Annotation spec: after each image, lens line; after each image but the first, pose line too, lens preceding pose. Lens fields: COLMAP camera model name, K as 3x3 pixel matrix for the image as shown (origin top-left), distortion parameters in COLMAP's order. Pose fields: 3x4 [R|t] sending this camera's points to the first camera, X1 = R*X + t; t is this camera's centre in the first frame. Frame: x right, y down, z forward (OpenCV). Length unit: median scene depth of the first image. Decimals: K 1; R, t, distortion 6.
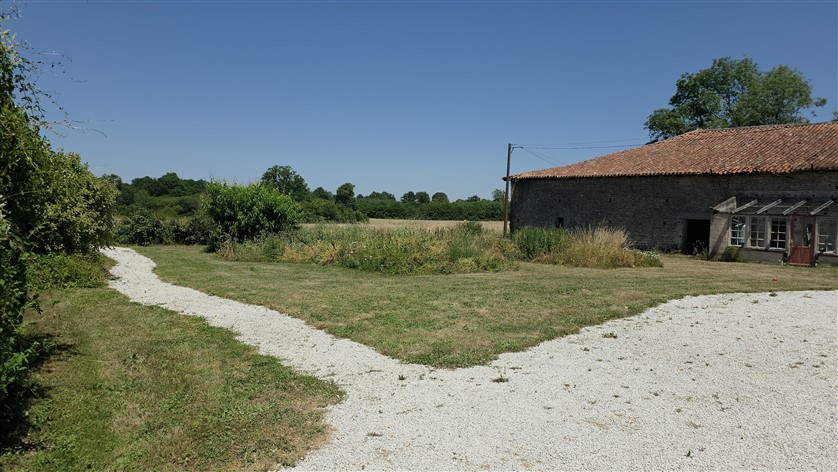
lens RADIAL K [[561.4, 0, 414.0], [0, 561.4, 239.1], [0, 0, 1]] dist [0.023761, -0.003638]
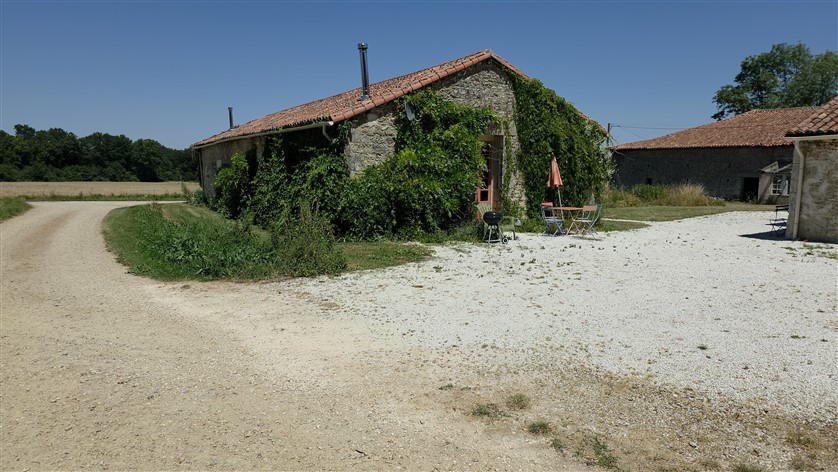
lens RADIAL K [[561.4, 0, 425.7], [0, 561.4, 233.6], [0, 0, 1]] dist [0.023761, -0.003638]
pose [[0.996975, -0.012112, -0.076774, -0.194232], [0.016469, 0.998274, 0.056371, 0.011899], [0.075959, -0.057465, 0.995454, -0.452831]]
